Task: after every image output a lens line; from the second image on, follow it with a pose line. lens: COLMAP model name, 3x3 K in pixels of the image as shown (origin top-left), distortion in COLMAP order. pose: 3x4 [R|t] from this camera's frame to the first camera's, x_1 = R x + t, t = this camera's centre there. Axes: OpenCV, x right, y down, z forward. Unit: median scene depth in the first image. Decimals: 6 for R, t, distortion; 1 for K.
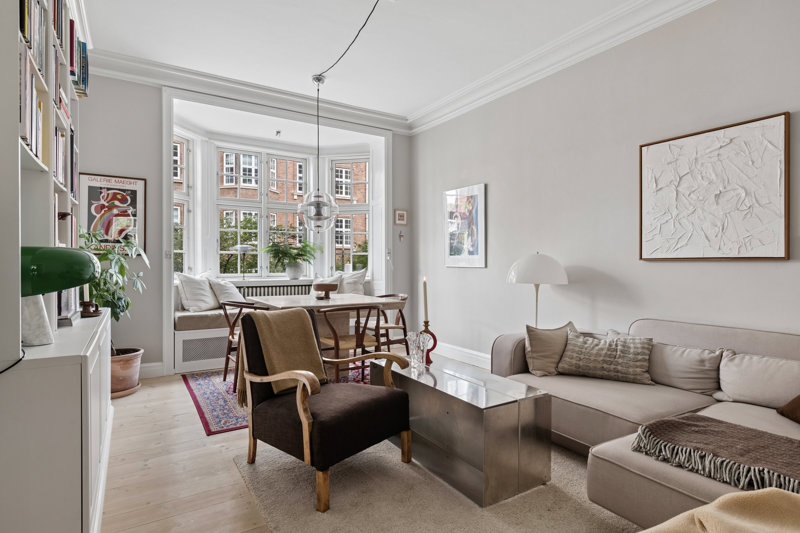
lens RADIAL K [[418.2, 0, 400.0], [0, 418.2, 266.5], [0, 0, 1]] dist [0.001048, 0.000175]
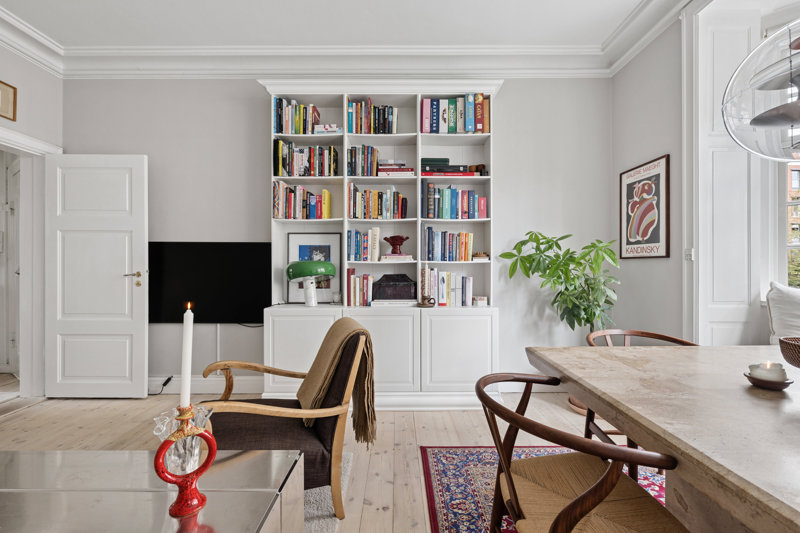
lens RADIAL K [[357.0, 0, 400.0], [0, 357.0, 266.5], [0, 0, 1]] dist [-0.000039, -0.000021]
pose [[-0.533729, -0.002275, -0.845653, 0.186415], [-0.003906, 0.999992, -0.000225, -0.009051], [0.845647, 0.003183, -0.533734, 0.980563]]
